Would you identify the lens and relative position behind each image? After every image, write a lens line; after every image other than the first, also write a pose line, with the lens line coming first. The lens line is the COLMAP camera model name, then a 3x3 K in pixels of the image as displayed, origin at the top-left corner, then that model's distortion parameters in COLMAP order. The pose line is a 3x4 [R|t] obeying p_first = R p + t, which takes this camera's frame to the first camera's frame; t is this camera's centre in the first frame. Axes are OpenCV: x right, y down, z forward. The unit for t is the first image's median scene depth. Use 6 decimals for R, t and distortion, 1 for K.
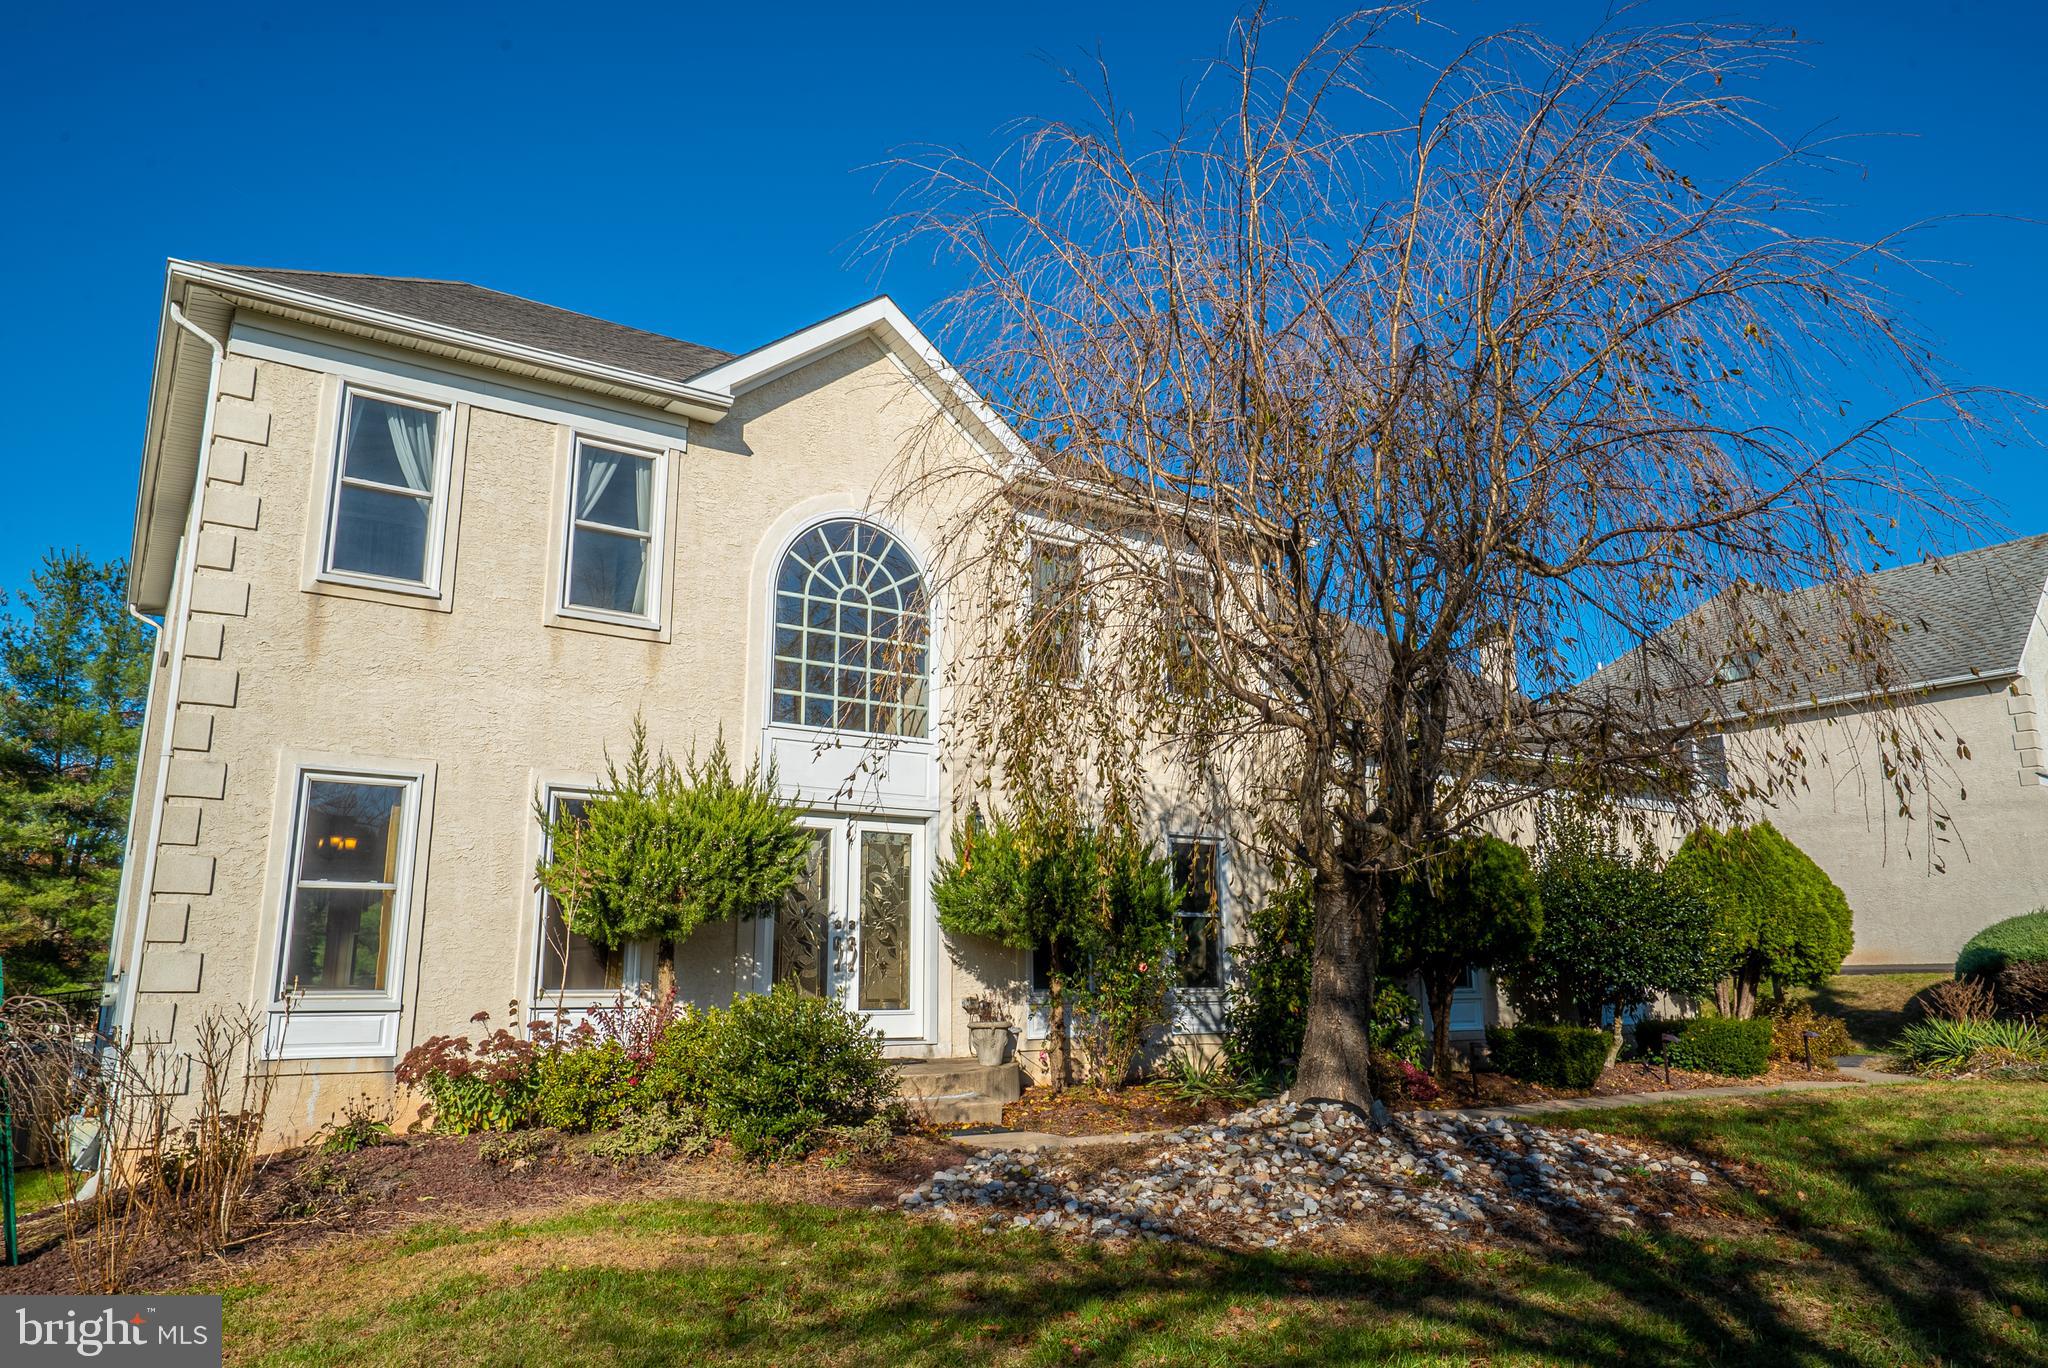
lens RADIAL K [[1398.7, 0, 1025.6], [0, 1398.7, 689.2], [0, 0, 1]] dist [-0.010798, 0.000327]
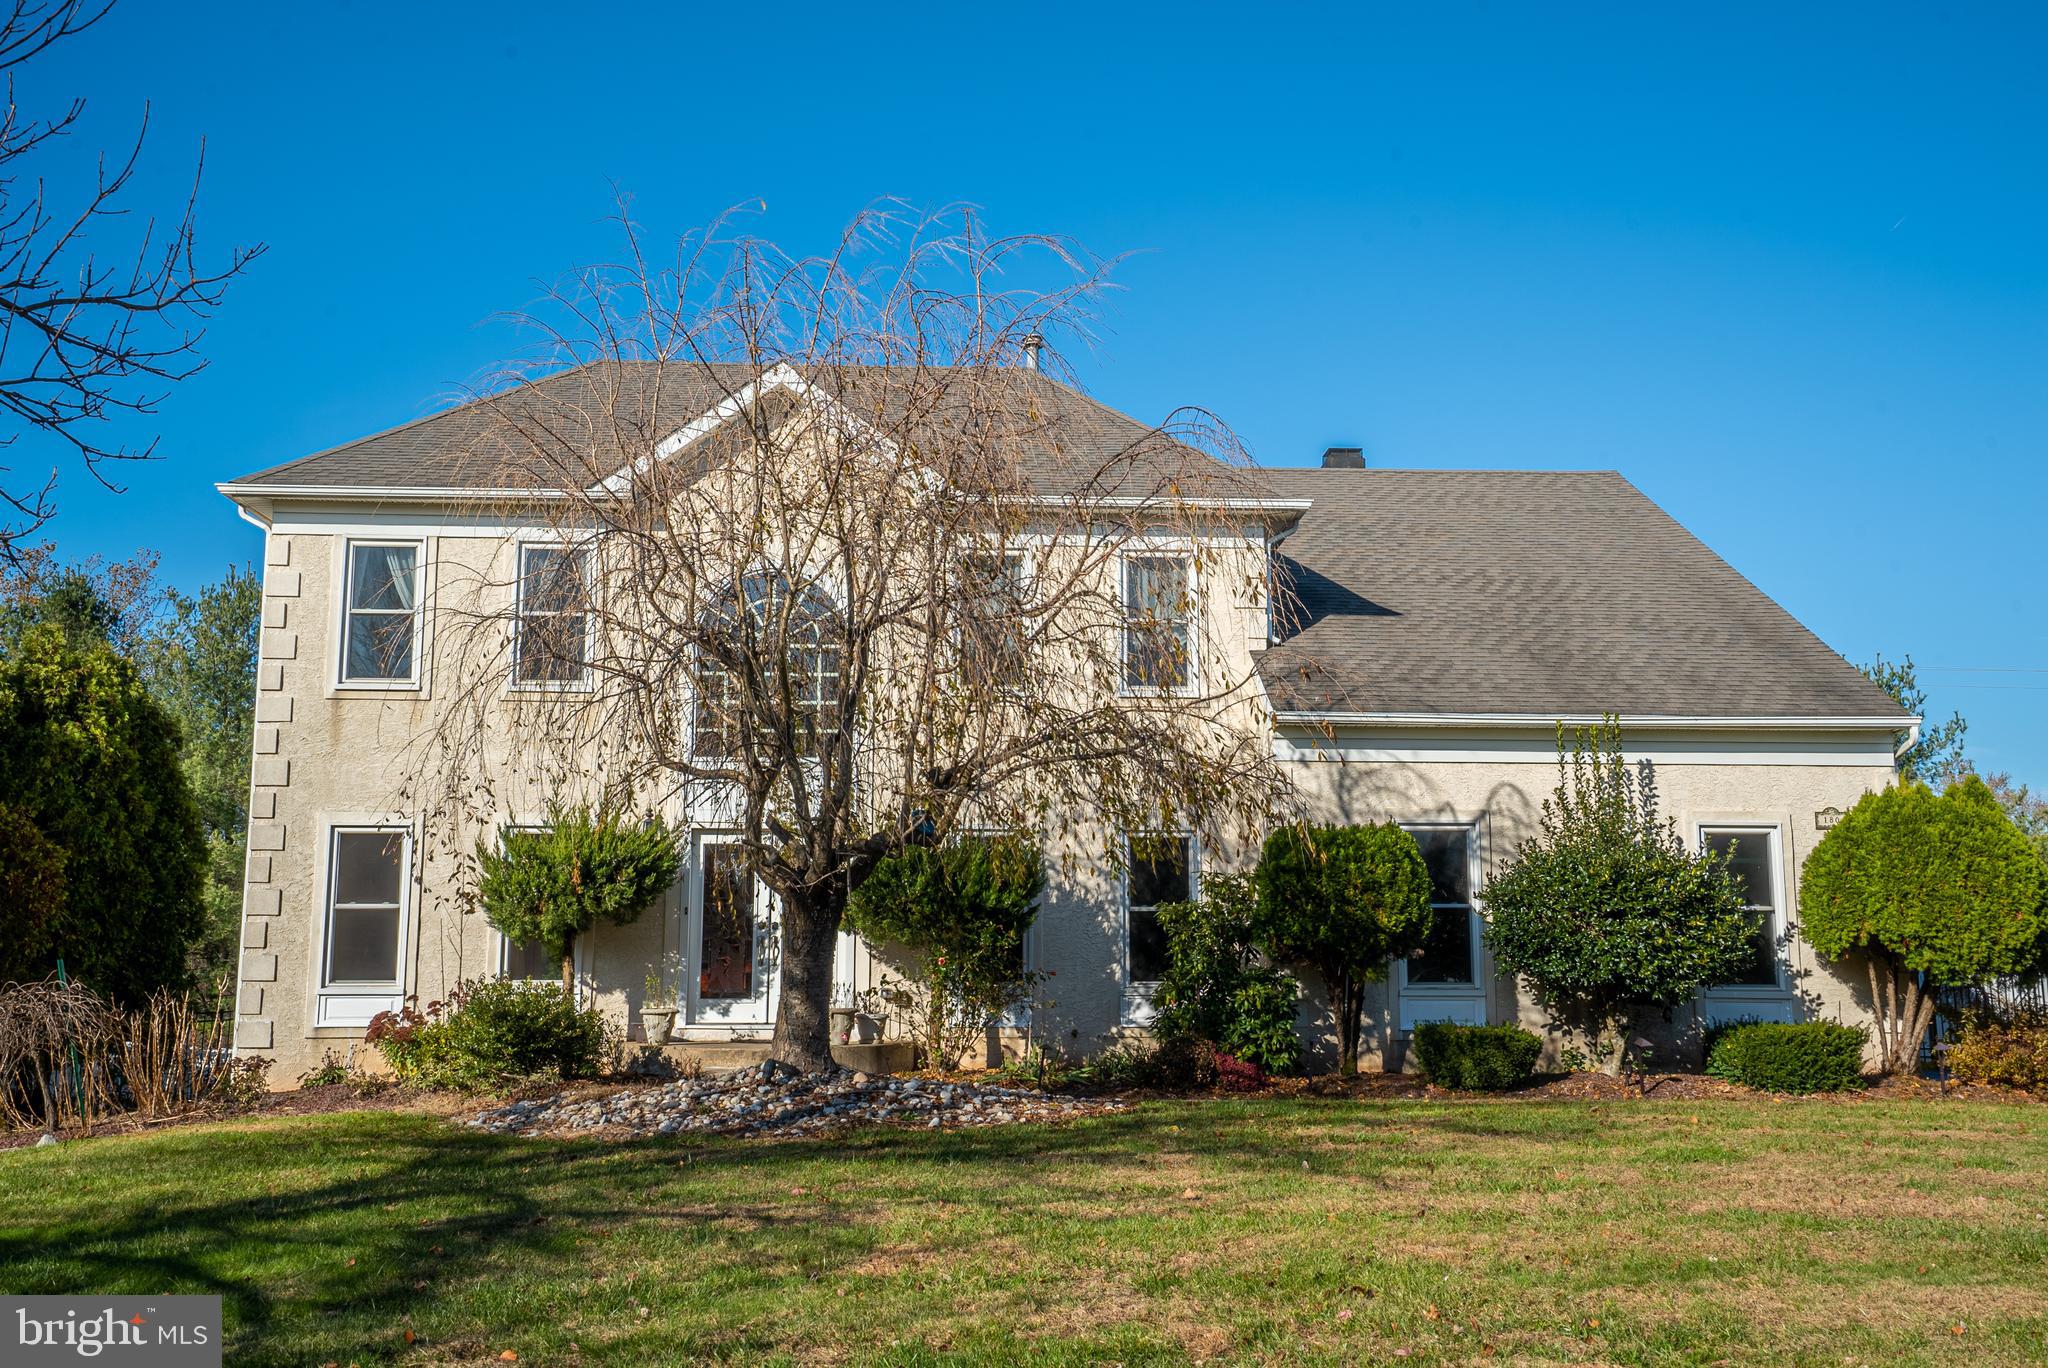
lens RADIAL K [[2053.7, 0, 1023.1], [0, 2053.7, 678.1], [0, 0, 1]] dist [0.024580, 0.000000]
pose [[0.853652, -0.068362, -0.516338, 1.128159], [0.103406, 0.993860, 0.039375, -0.097851], [0.510475, -0.087005, 0.855479, -0.404644]]
